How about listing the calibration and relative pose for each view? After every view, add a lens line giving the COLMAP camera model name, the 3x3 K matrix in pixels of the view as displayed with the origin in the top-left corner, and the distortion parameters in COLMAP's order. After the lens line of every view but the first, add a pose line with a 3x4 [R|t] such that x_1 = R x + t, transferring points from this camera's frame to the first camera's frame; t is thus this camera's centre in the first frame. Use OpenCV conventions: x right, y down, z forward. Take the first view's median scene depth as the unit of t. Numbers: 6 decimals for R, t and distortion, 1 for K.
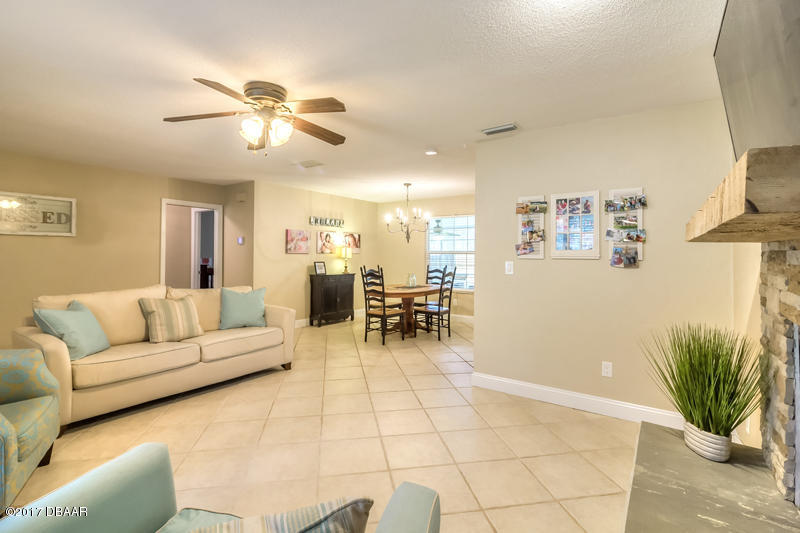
lens RADIAL K [[374.0, 0, 401.4], [0, 374.0, 259.1], [0, 0, 1]] dist [-0.000392, 0.000228]
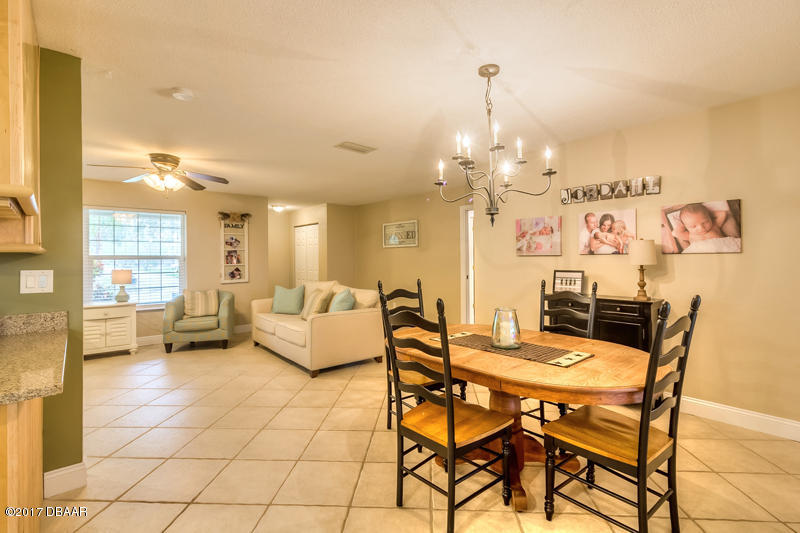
lens RADIAL K [[374.0, 0, 401.4], [0, 374.0, 259.1], [0, 0, 1]] dist [-0.000392, 0.000228]
pose [[-0.238114, -0.002248, -0.971235, 0.362884], [-0.004788, 0.999988, -0.001141, -0.007087], [0.971225, 0.004378, -0.238122, 0.881451]]
